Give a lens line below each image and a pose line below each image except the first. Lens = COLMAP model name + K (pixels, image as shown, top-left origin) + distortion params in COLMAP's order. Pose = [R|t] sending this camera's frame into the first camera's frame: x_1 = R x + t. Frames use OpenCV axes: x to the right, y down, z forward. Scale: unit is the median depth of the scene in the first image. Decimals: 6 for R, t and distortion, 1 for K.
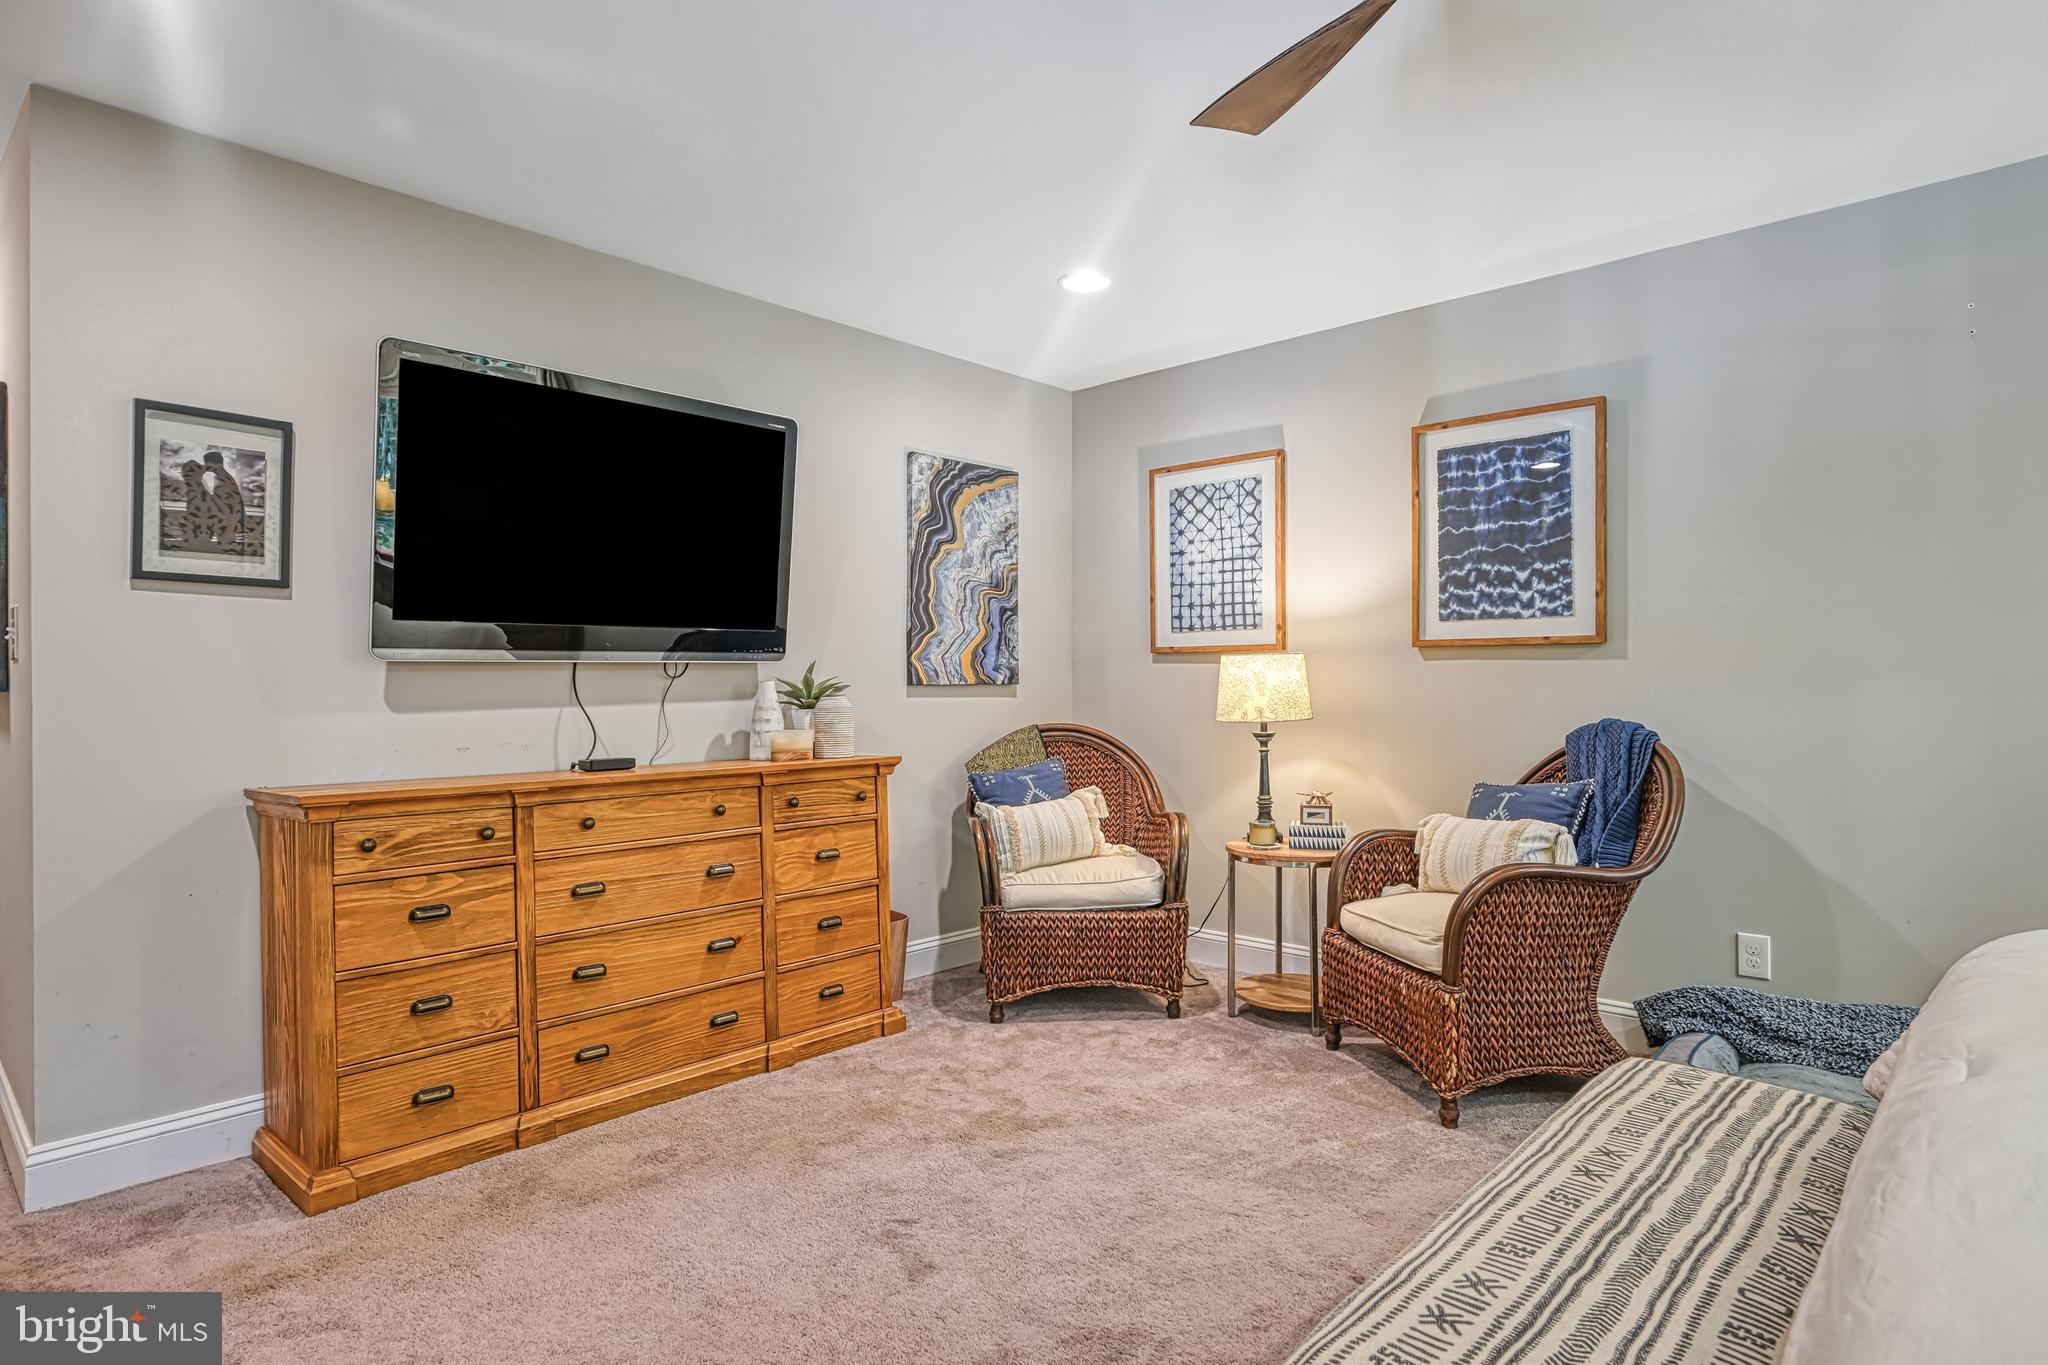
lens RADIAL K [[1104.1, 0, 1024.0], [0, 1104.1, 682.5], [0, 0, 1]] dist [0.005108, 0.000567]
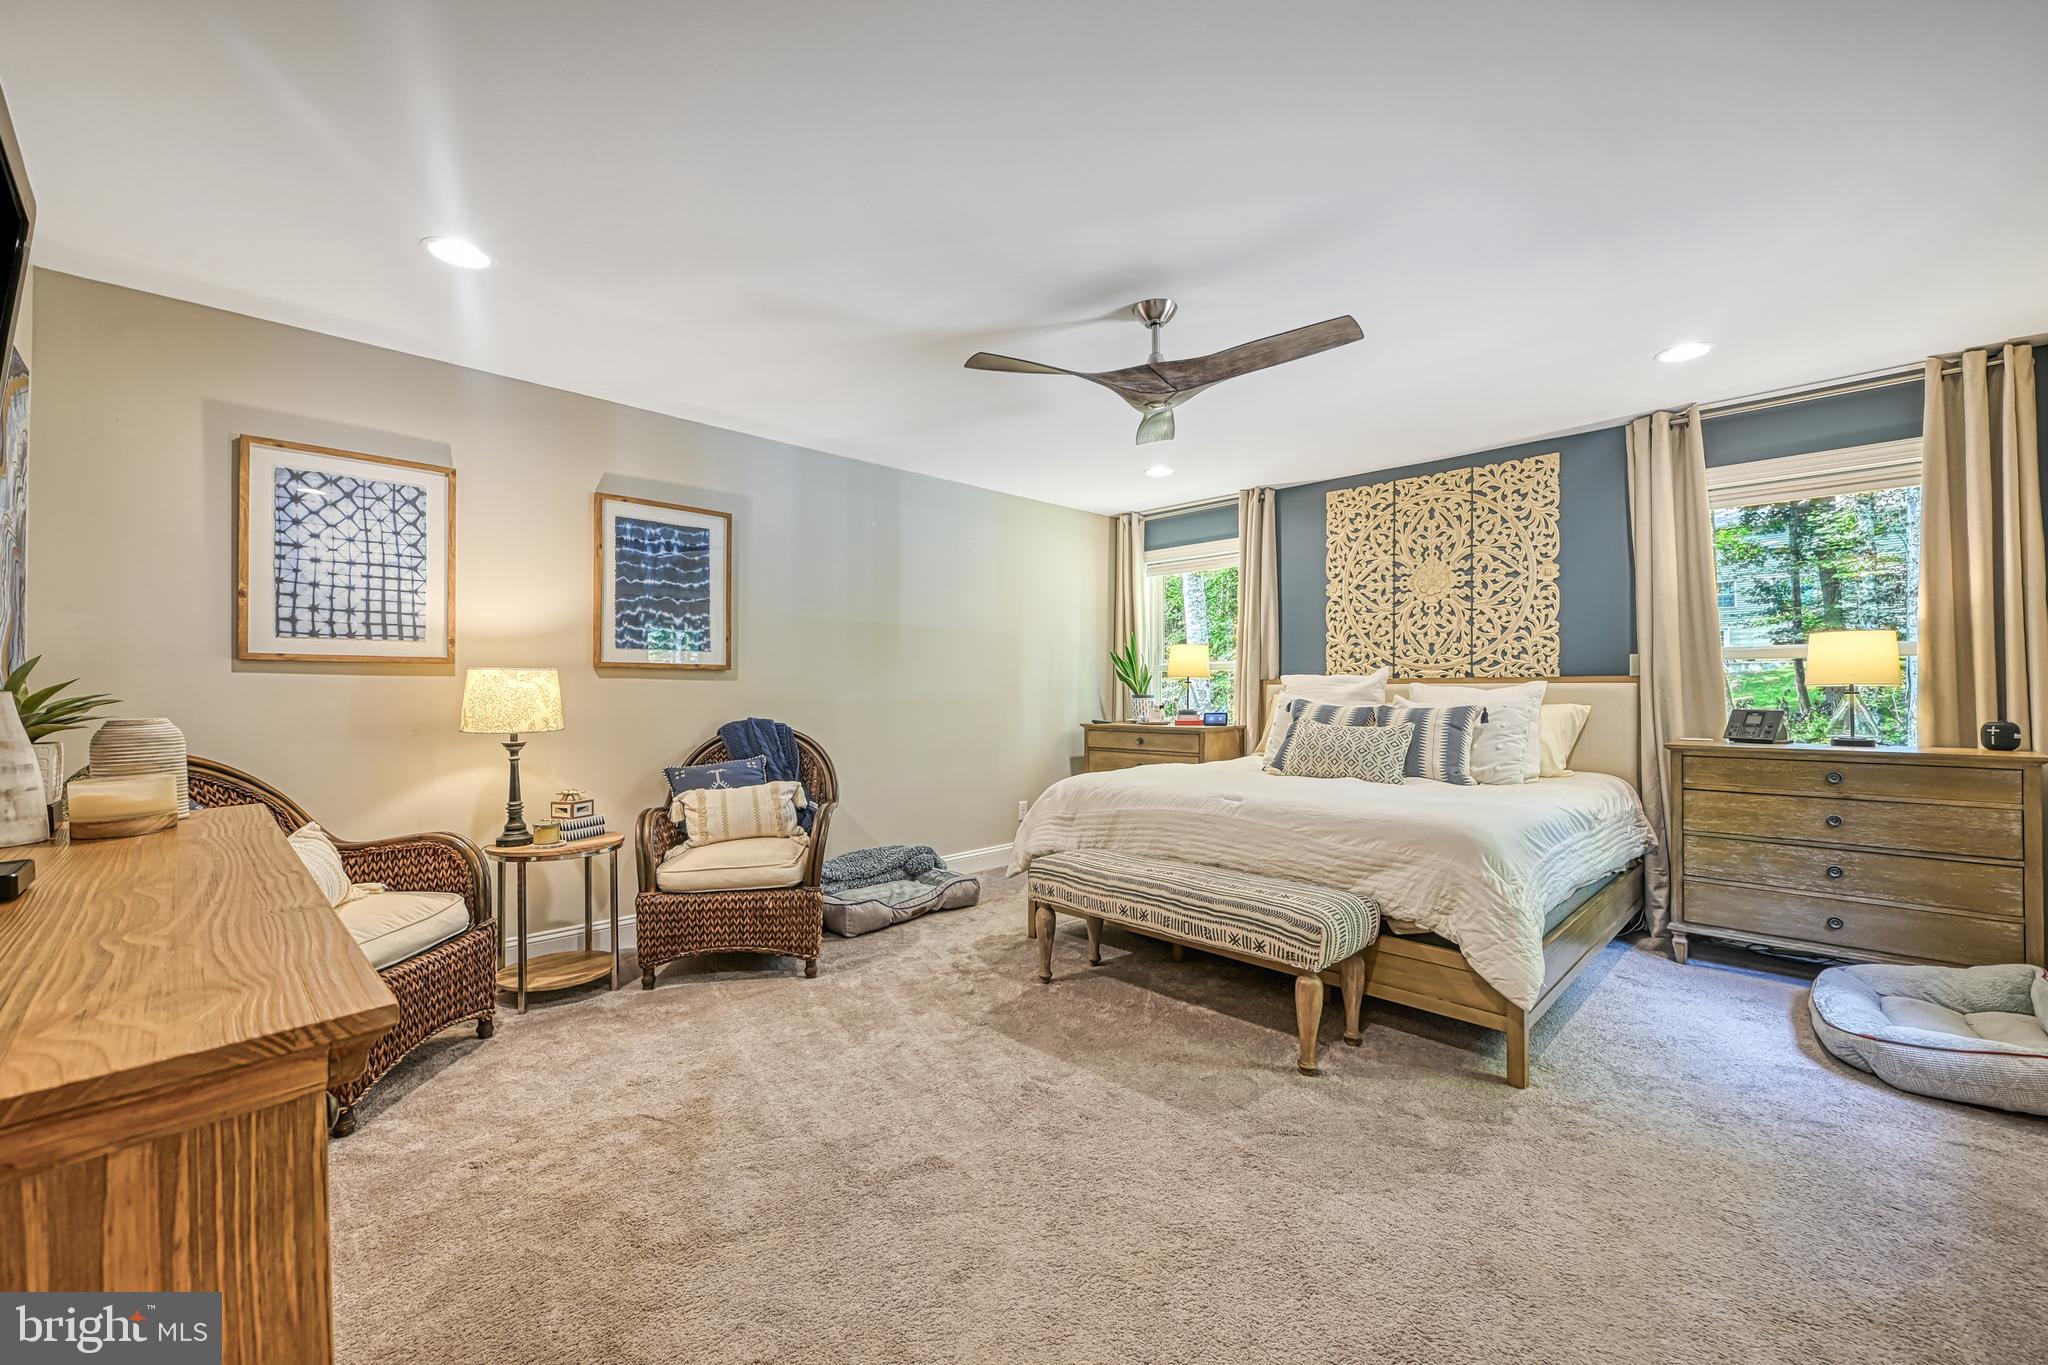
lens RADIAL K [[818.6, 0, 1027.6], [0, 818.6, 697.9], [0, 0, 1]] dist [0.000001, 0.000177]
pose [[0.026626, -0.002785, 0.999642, -0.606848], [0.002550, 0.999993, 0.002718, 0.001642], [-0.999642, 0.002477, 0.026633, 0.522778]]
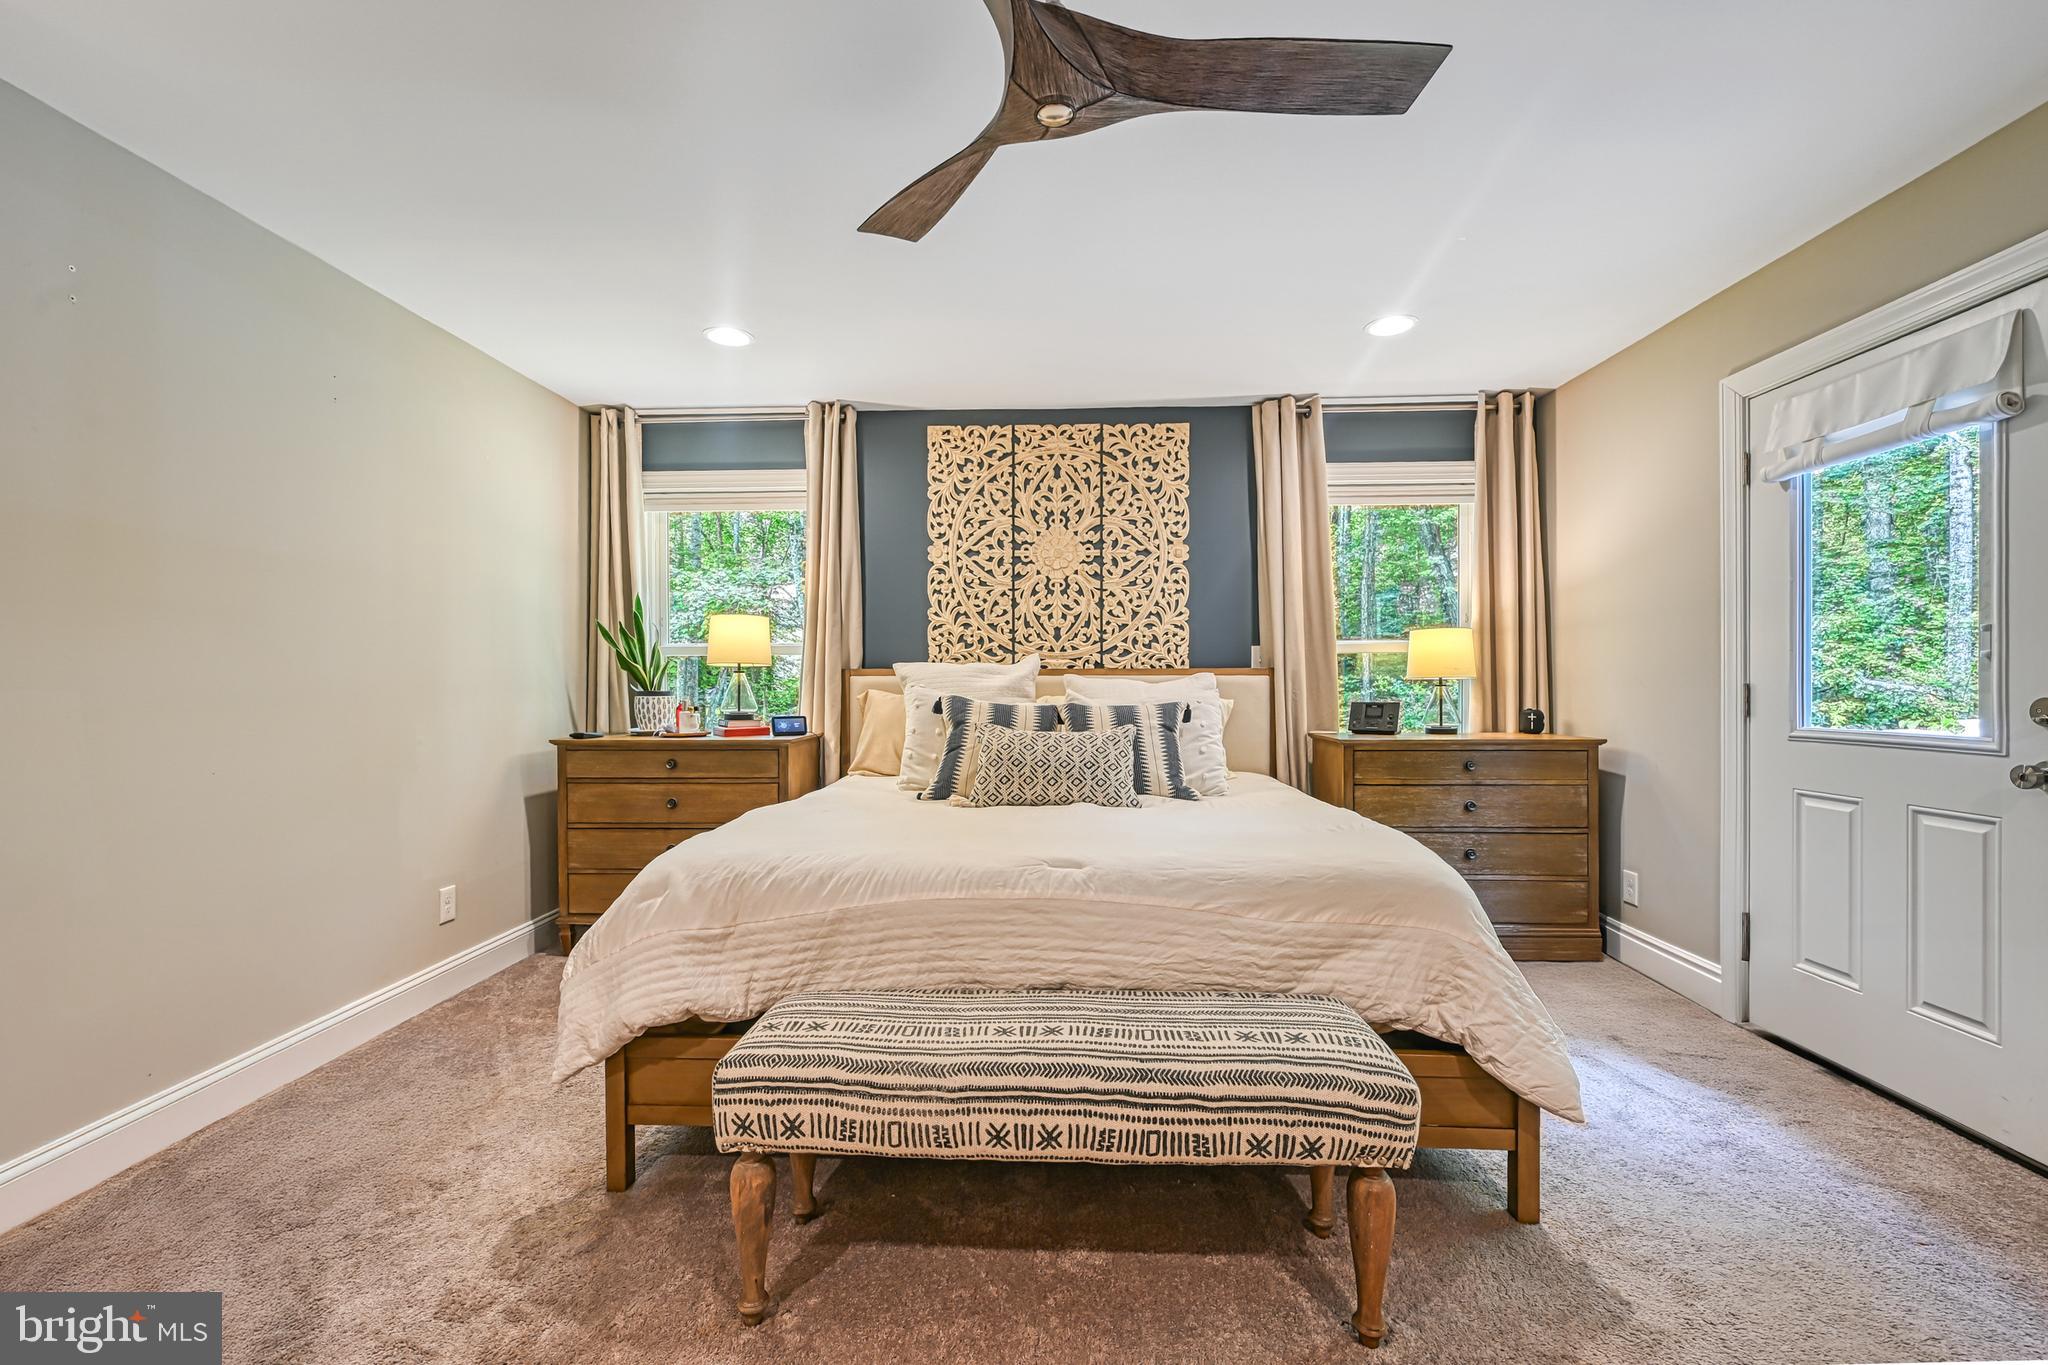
lens RADIAL K [[865.7, 0, 1018.5], [0, 865.7, 697.6], [0, 0, 1]] dist [0.000107, 0.000062]
pose [[-0.653019, -0.003903, 0.757331, -0.123464], [0.007482, 0.999905, 0.011604, -0.000399], [-0.757304, 0.013244, -0.652928, 0.707578]]
